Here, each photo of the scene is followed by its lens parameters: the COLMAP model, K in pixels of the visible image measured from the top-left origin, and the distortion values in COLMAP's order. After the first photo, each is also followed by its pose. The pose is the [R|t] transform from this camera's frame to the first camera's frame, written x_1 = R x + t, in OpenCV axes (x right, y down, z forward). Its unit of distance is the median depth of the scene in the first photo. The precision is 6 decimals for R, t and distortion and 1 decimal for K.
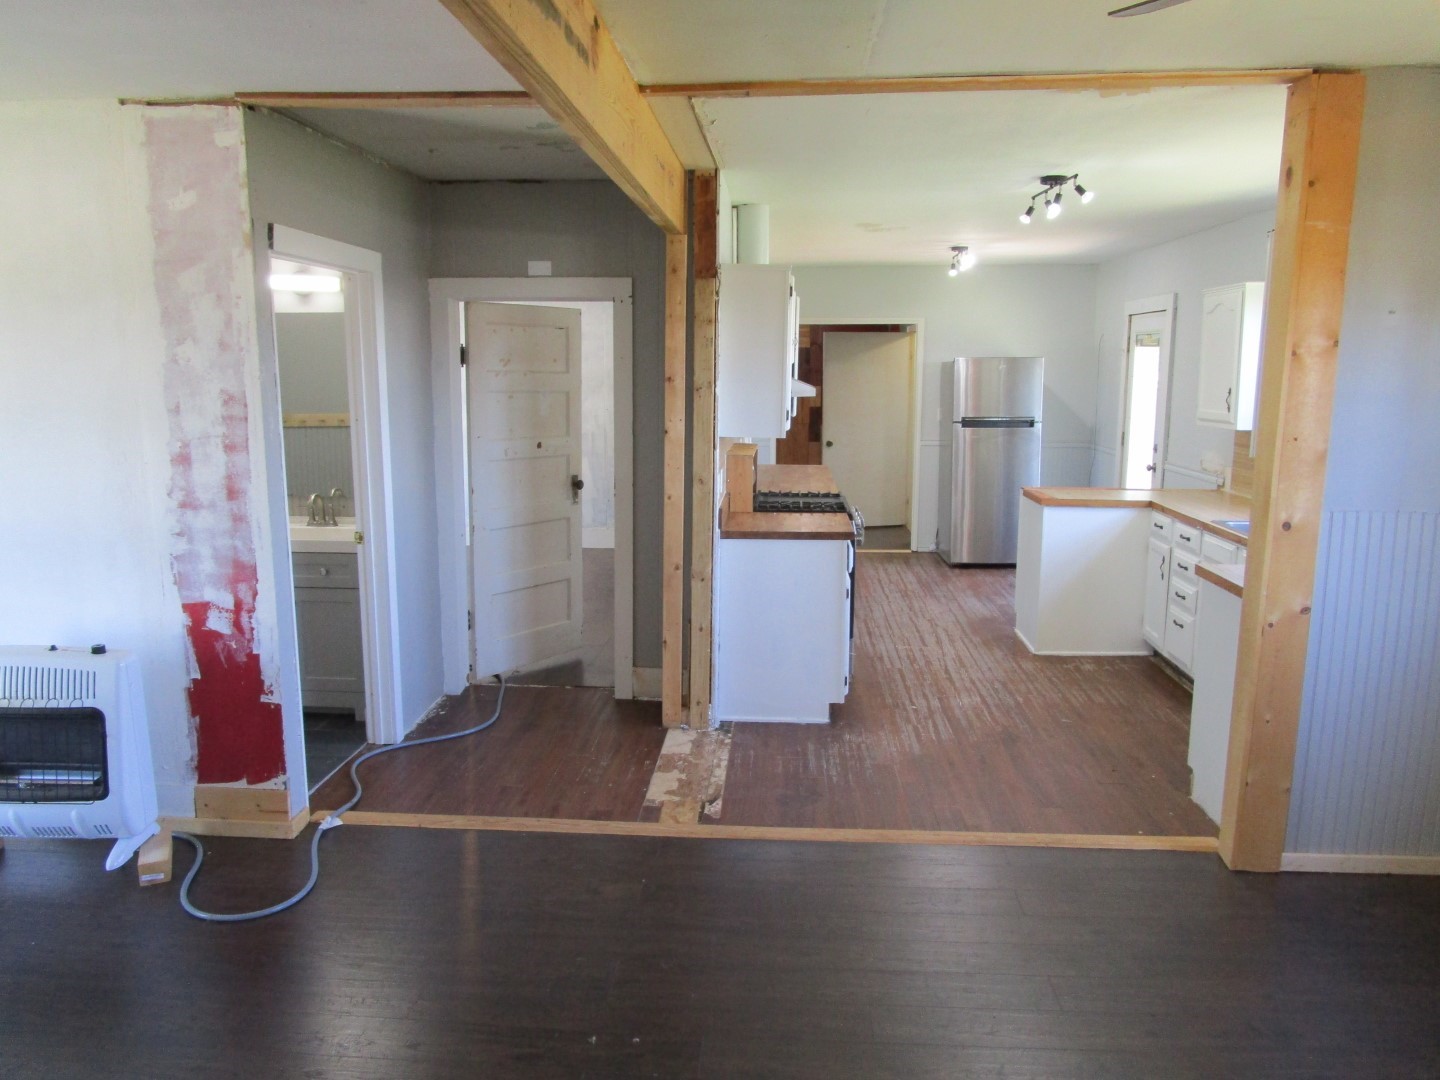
lens RADIAL K [[1013.8, 0, 720.9], [0, 1013.8, 538.1], [0, 0, 1]] dist [-0.031352, 0.006785]
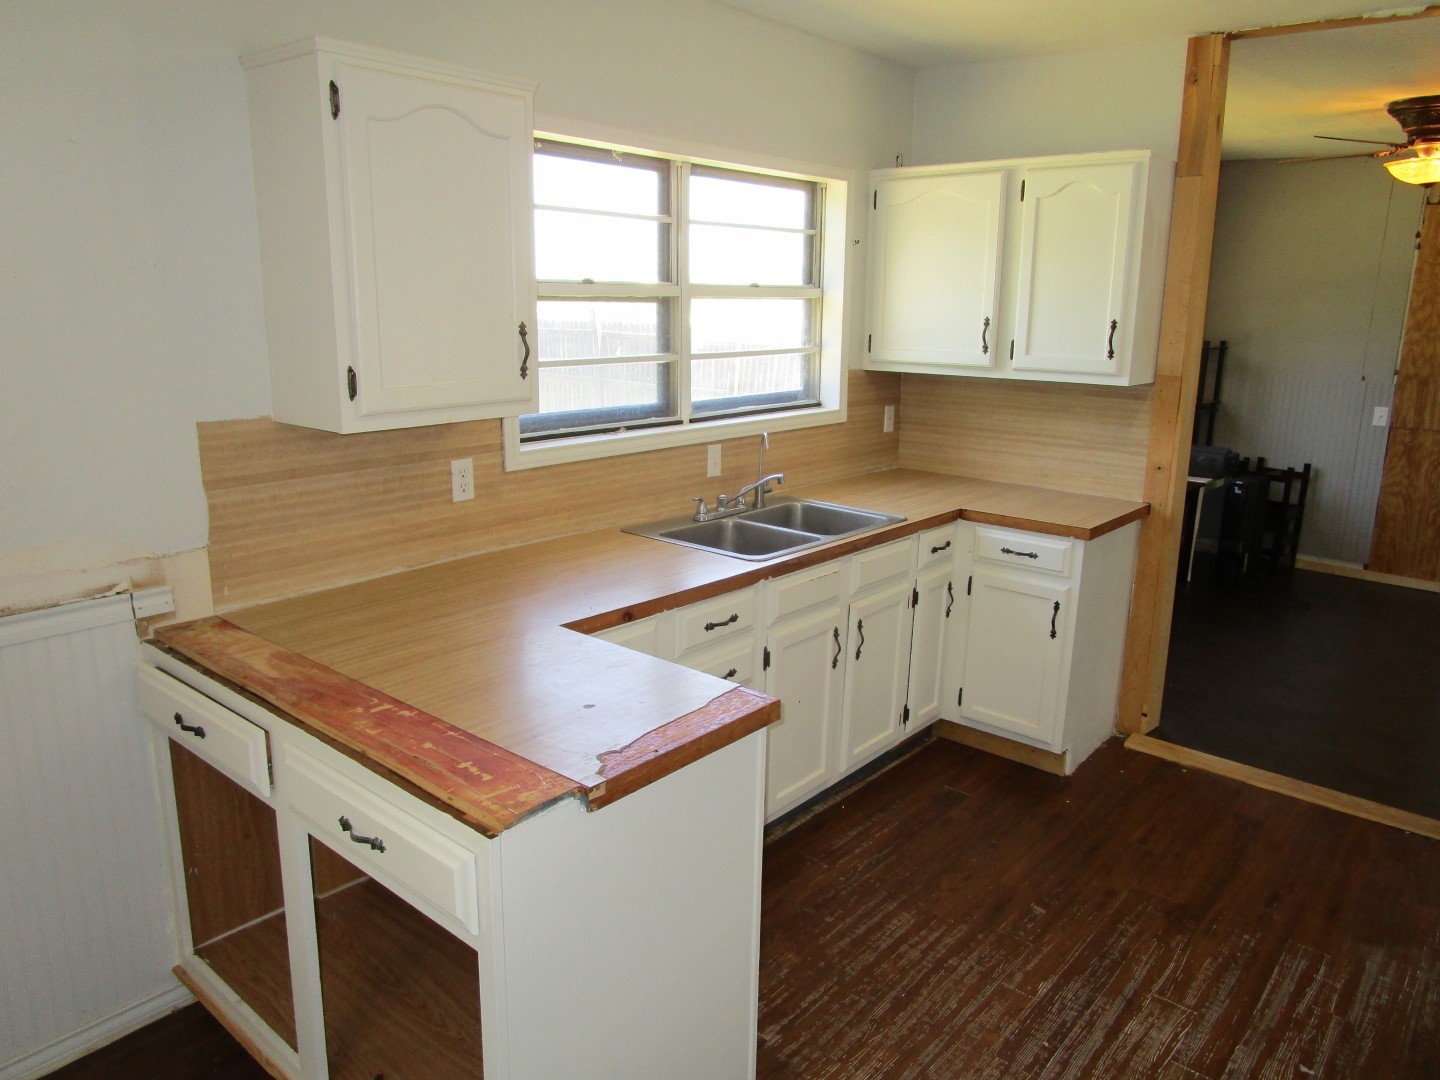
lens RADIAL K [[1013.8, 0, 718.0], [0, 1013.8, 537.1], [0, 0, 1]] dist [-0.031352, 0.006785]
pose [[-0.801062, -0.146399, 0.580403, 0.184507], [0.084649, 0.932179, 0.351961, -0.235476], [-0.592566, 0.331073, -0.734341, 1.453464]]
